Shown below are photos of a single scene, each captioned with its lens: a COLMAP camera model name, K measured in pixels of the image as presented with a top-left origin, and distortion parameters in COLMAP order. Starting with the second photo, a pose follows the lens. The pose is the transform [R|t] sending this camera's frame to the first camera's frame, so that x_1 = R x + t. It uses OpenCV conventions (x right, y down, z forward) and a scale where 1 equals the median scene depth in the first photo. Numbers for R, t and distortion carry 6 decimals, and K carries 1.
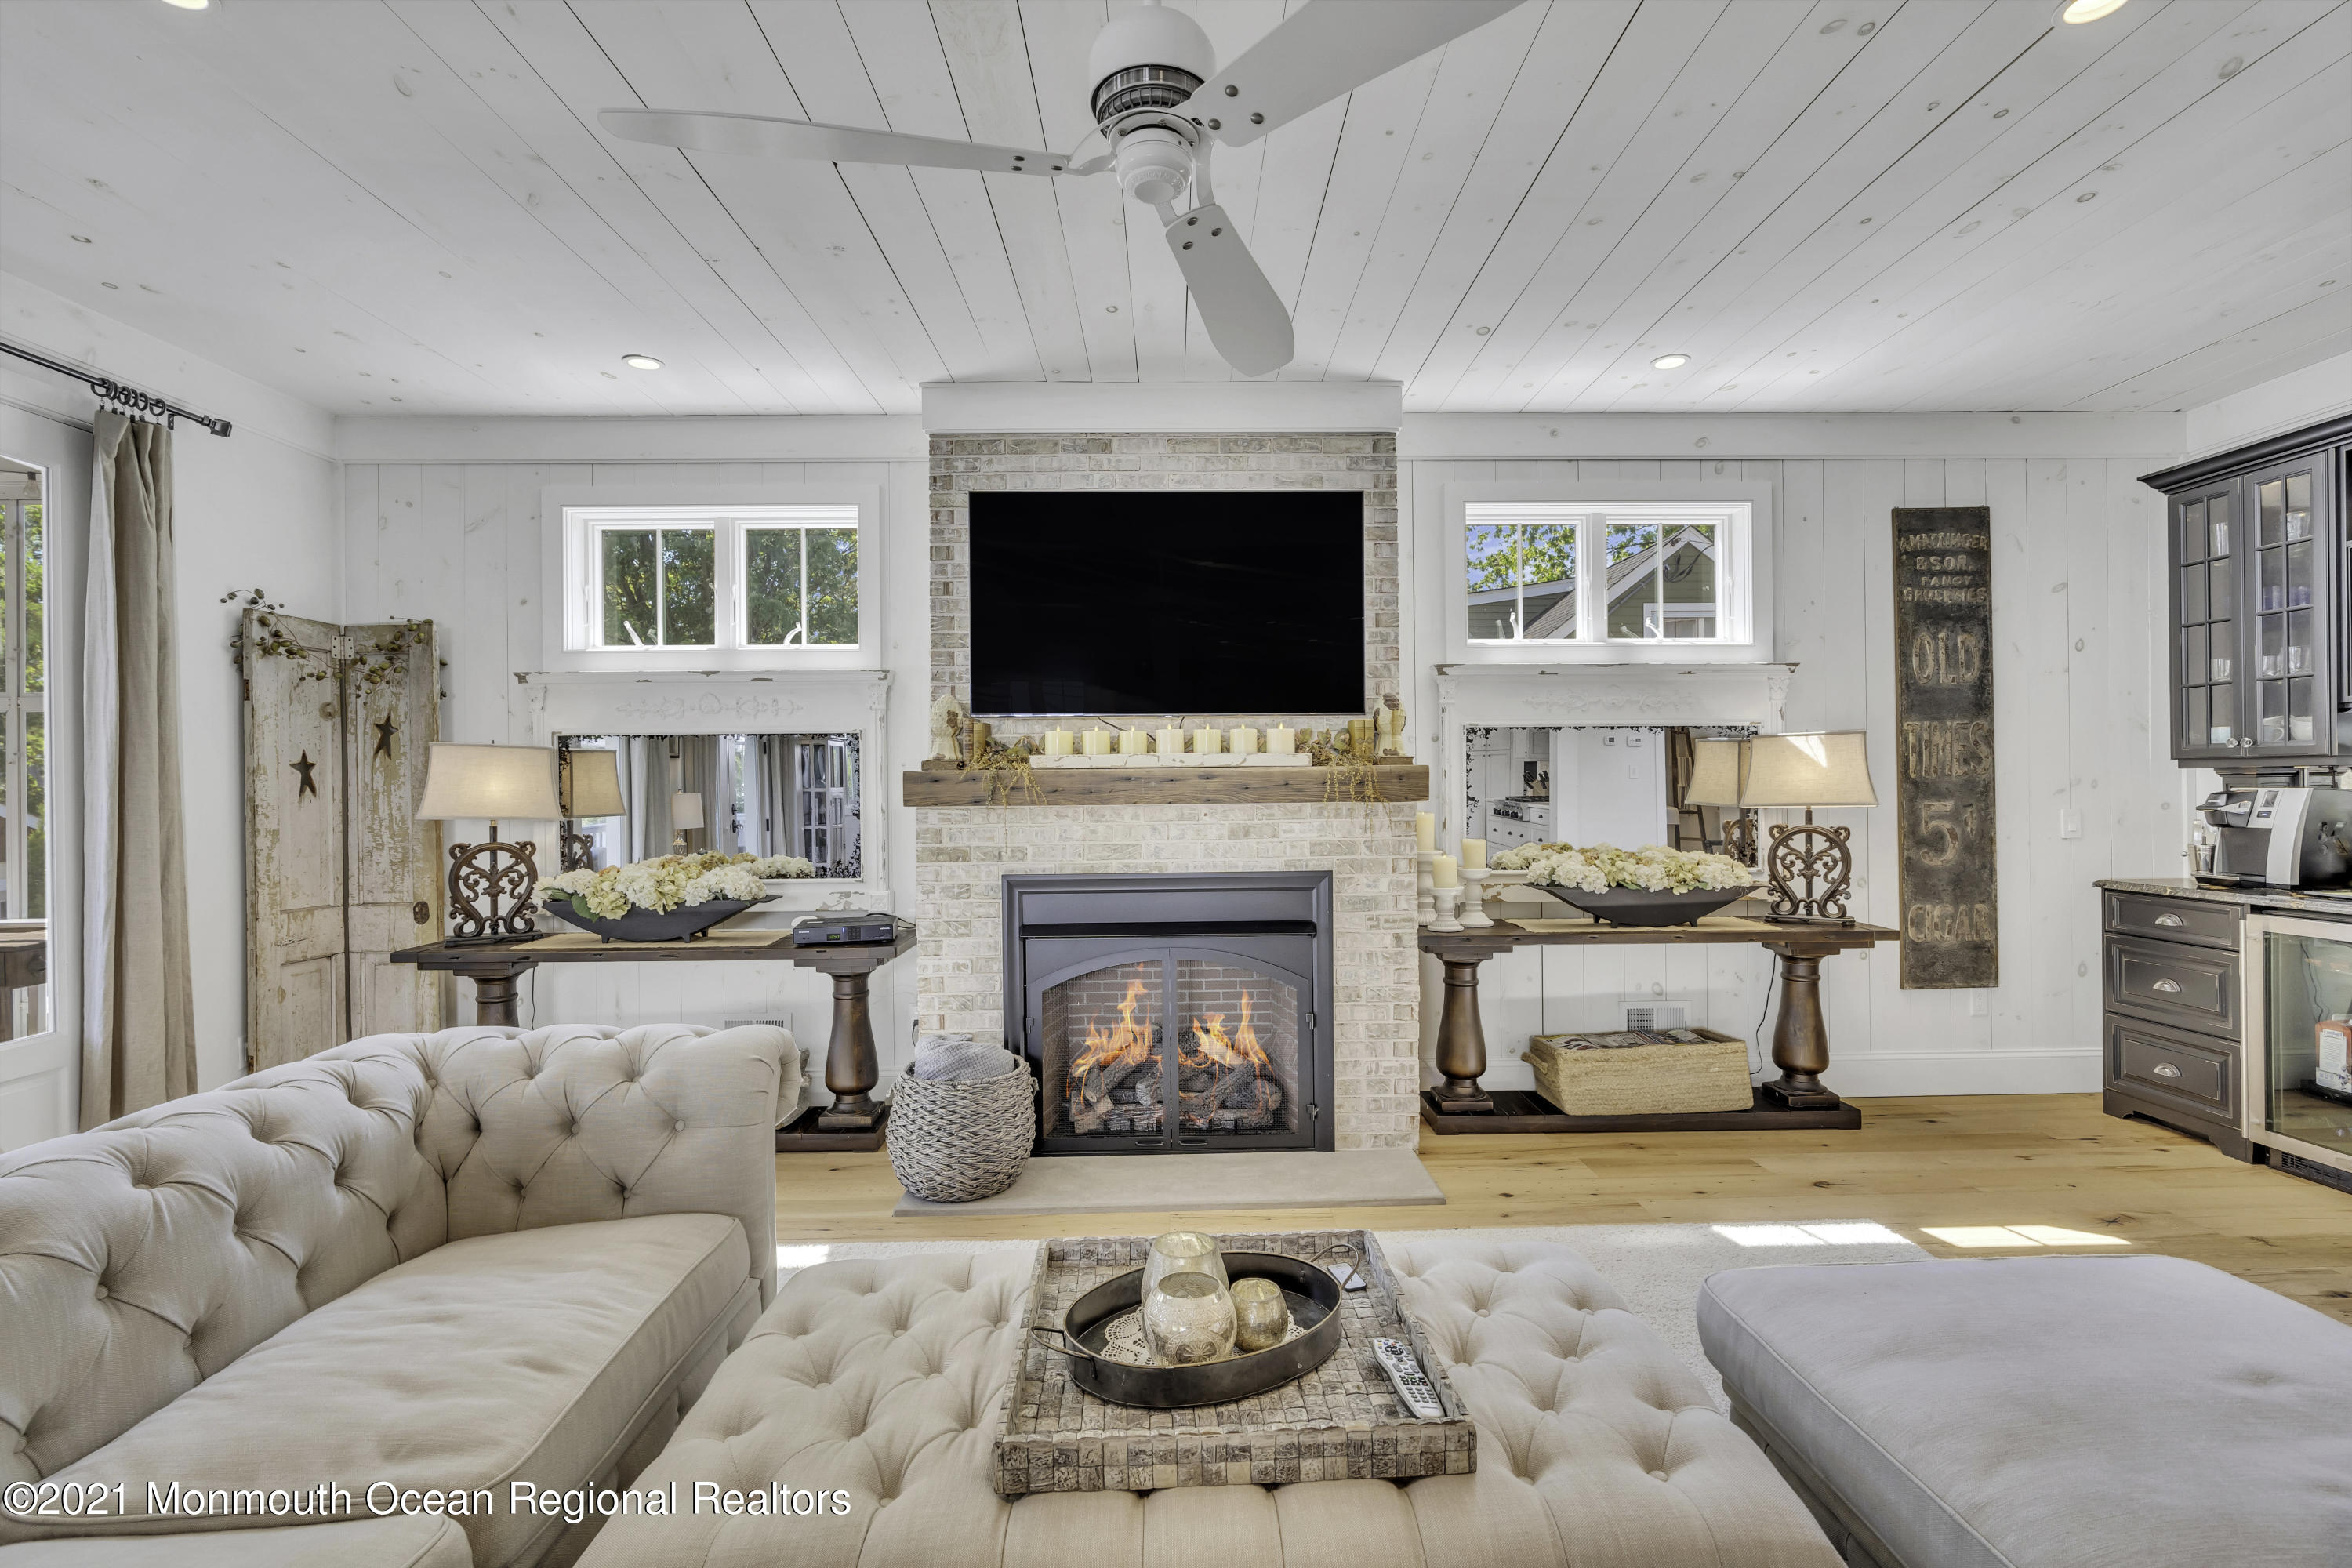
lens RADIAL K [[1060.2, 0, 1170.2], [0, 1060.2, 784.9], [0, 0, 1]] dist [-0.009334, 0.004143]
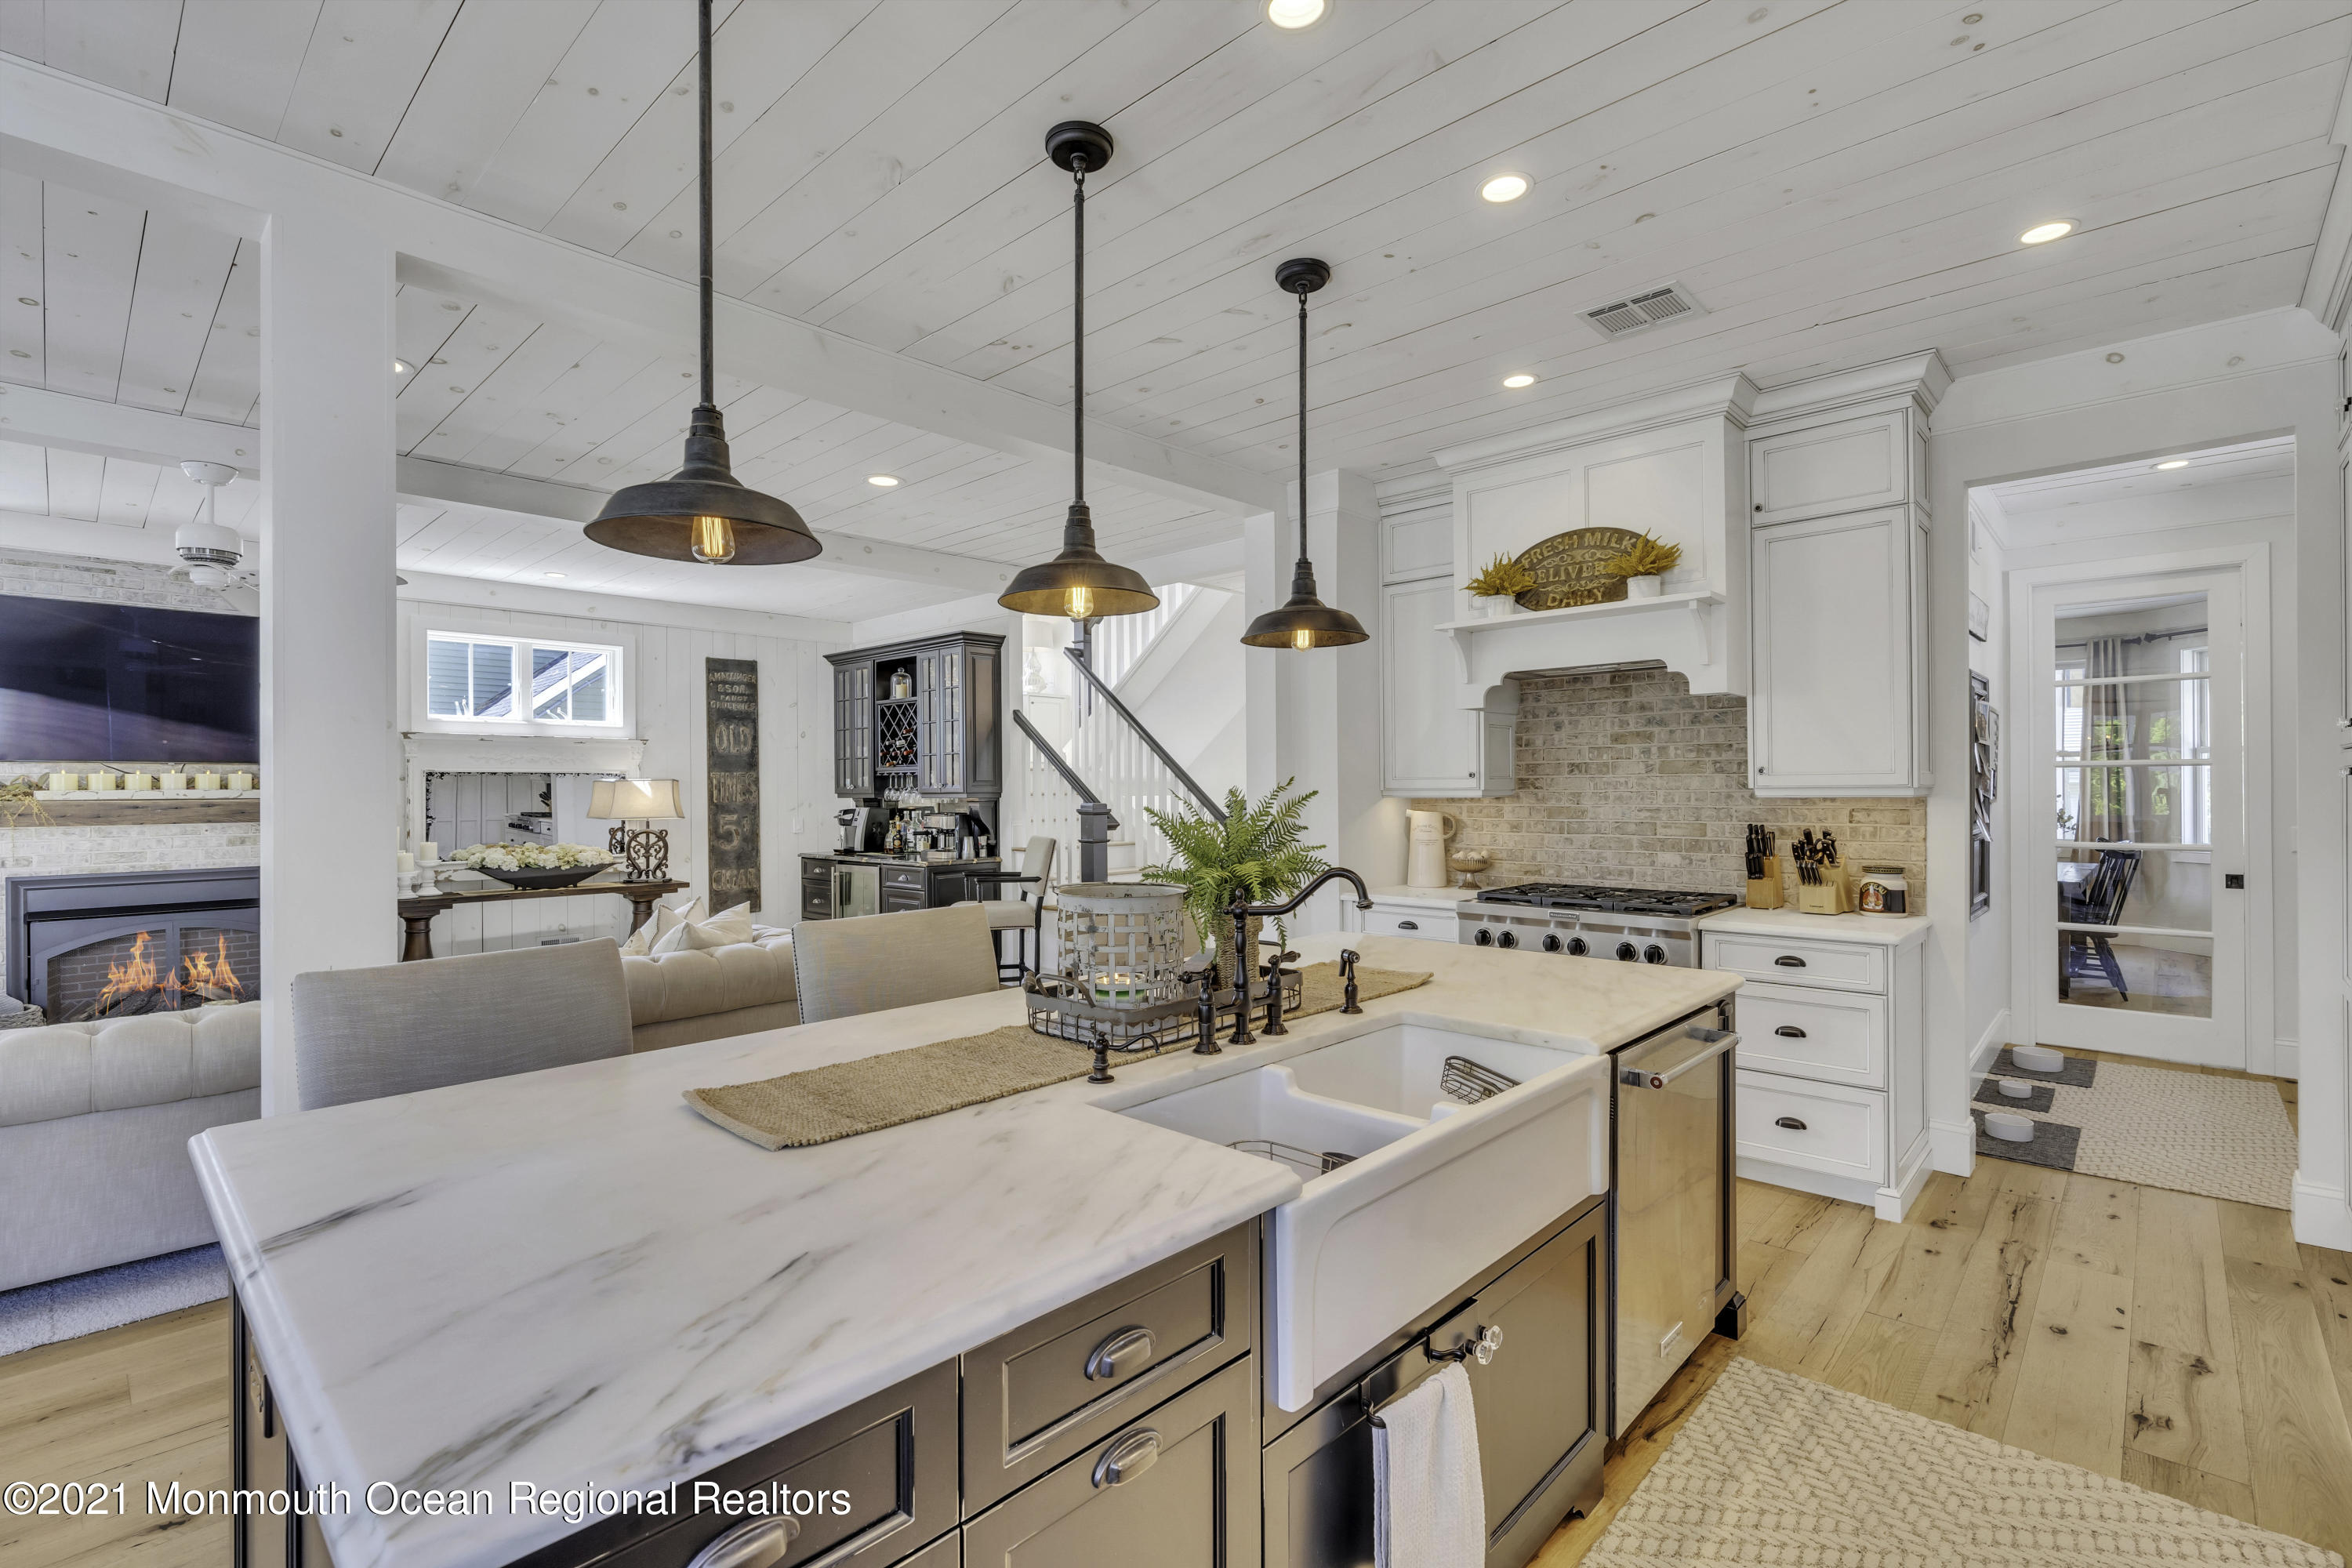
lens RADIAL K [[1060.2, 0, 1184.6], [0, 1060.2, 787.7], [0, 0, 1]] dist [-0.009334, 0.004143]
pose [[0.690608, 0.006437, 0.723200, -0.077822], [-0.000550, 0.999965, -0.008375, -0.017986], [-0.723229, 0.005386, 0.690587, -0.893994]]
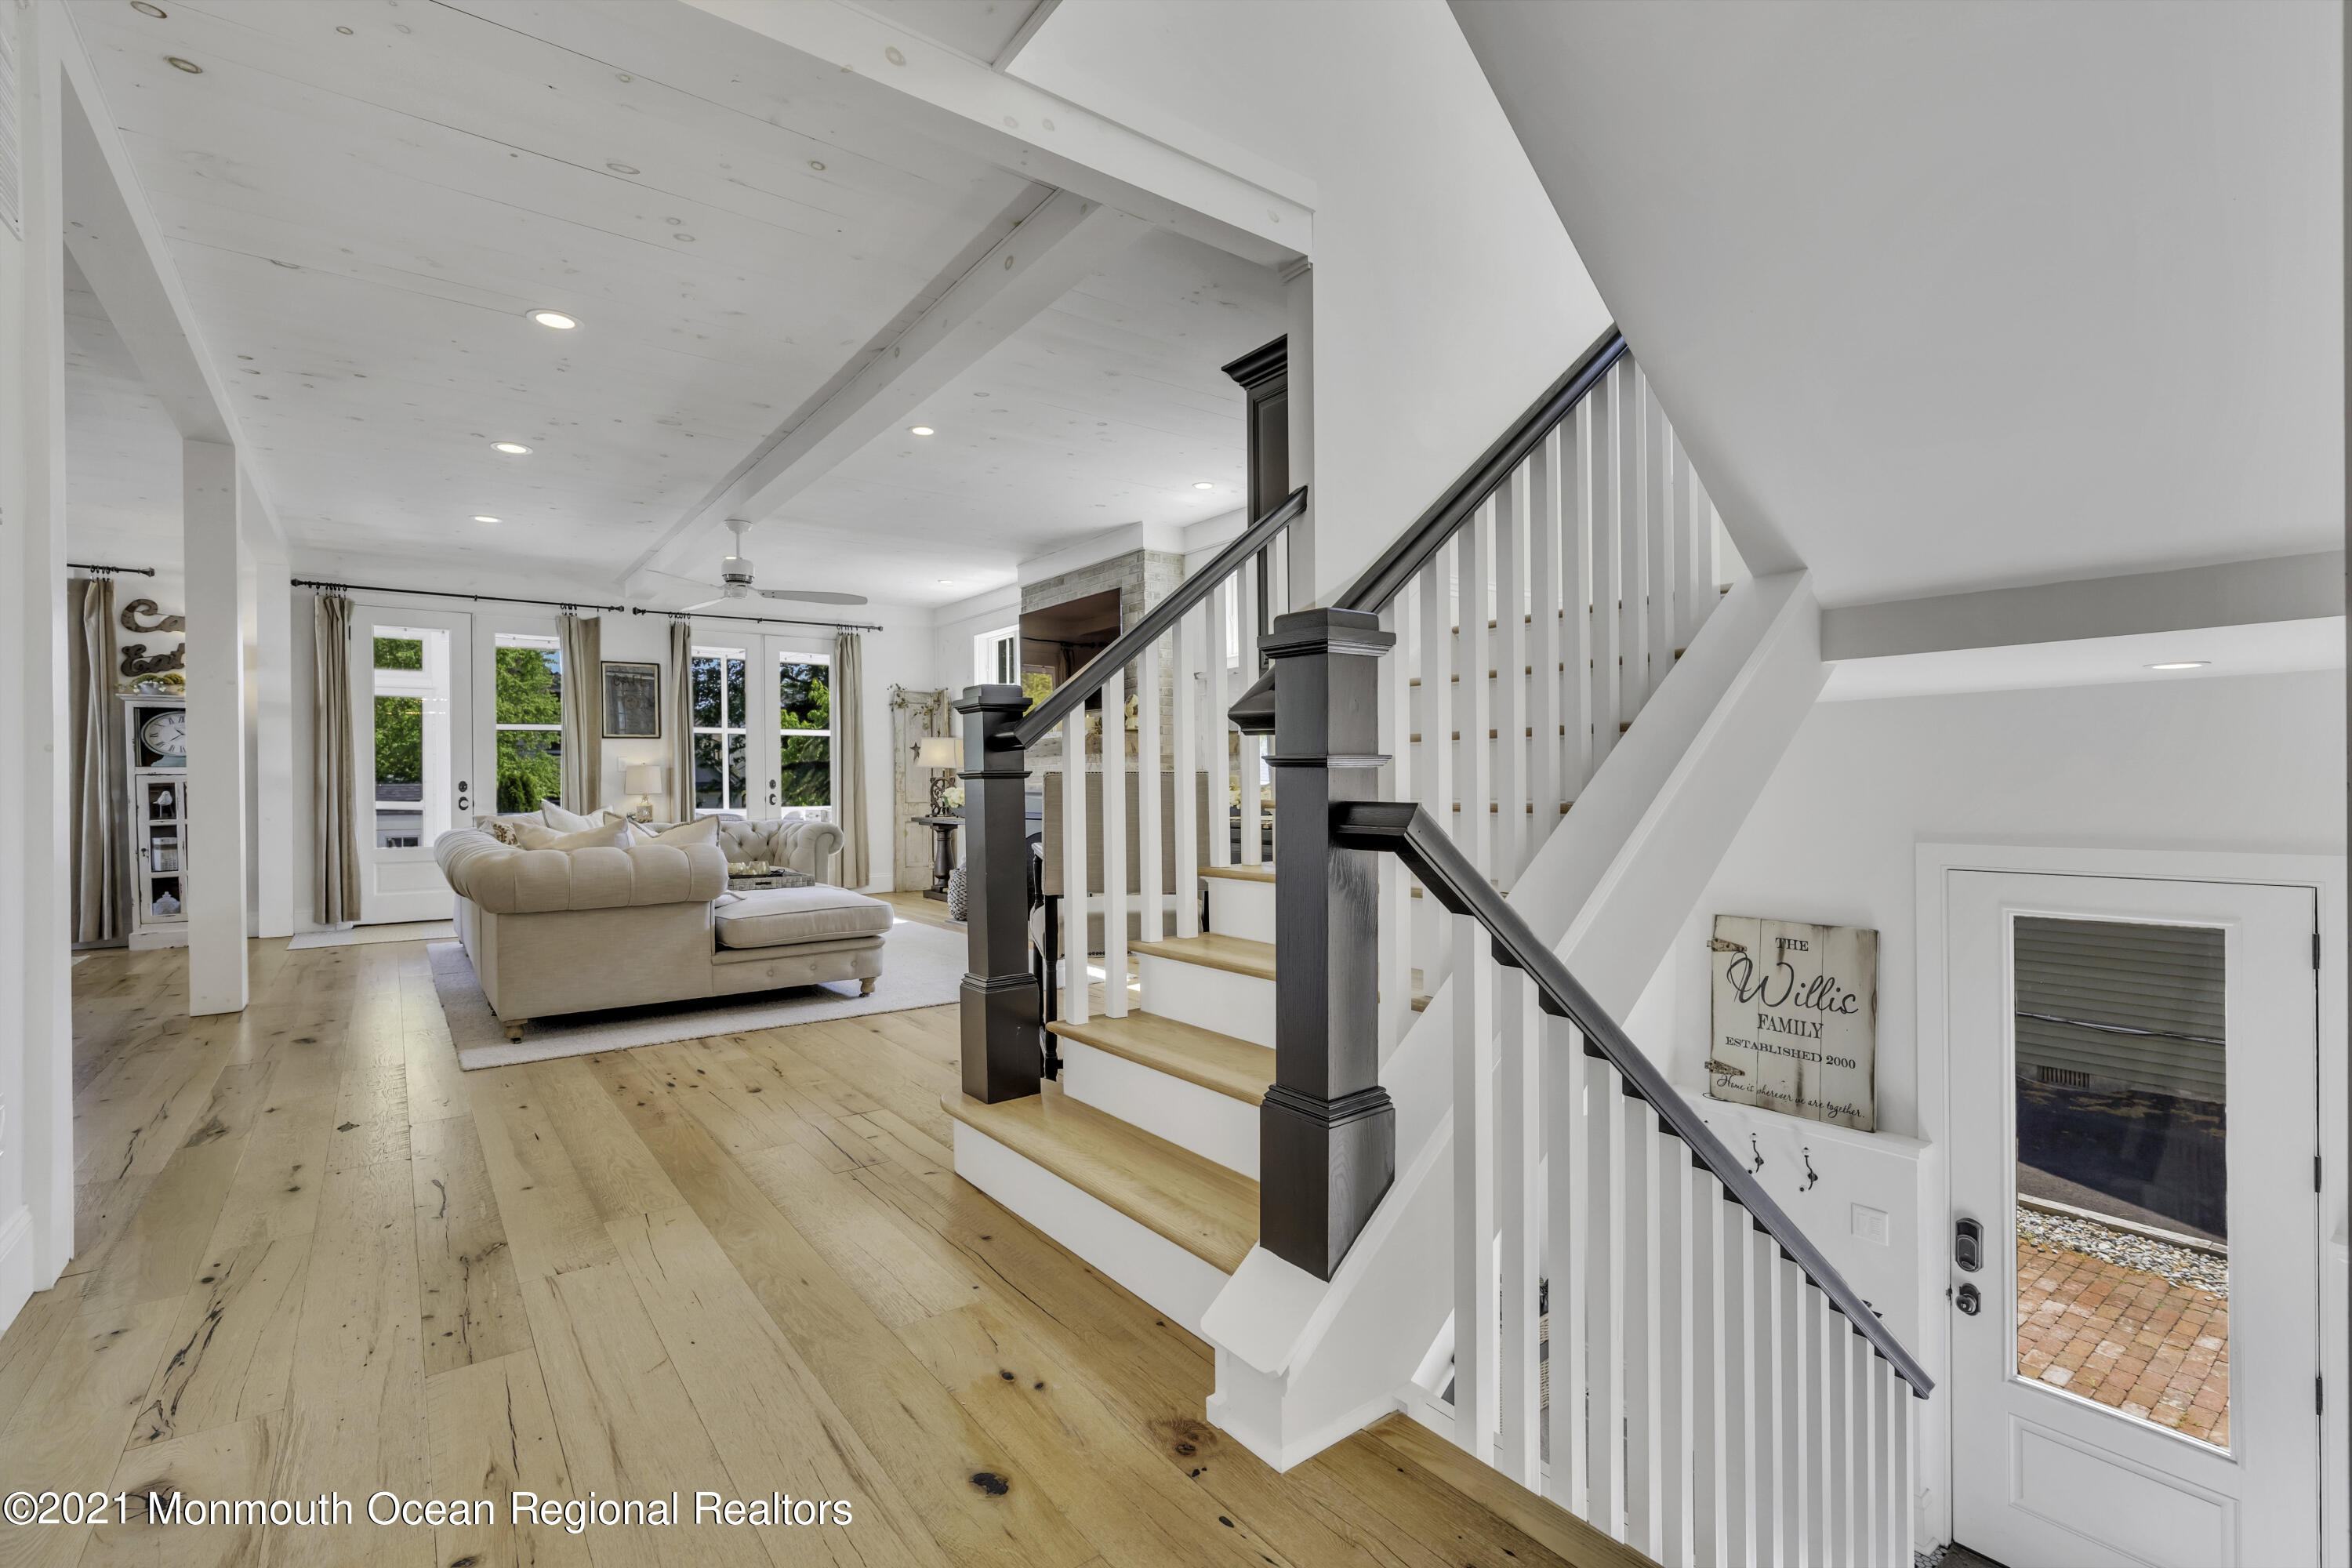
lens RADIAL K [[1060.2, 0, 1173.0], [0, 1060.2, 787.3], [0, 0, 1]] dist [-0.009334, 0.004143]
pose [[0.584111, 0.008603, -0.811628, 1.479861], [0.001545, 0.999930, 0.011711, 0.043228], [0.811672, -0.008095, 0.584057, -0.013898]]
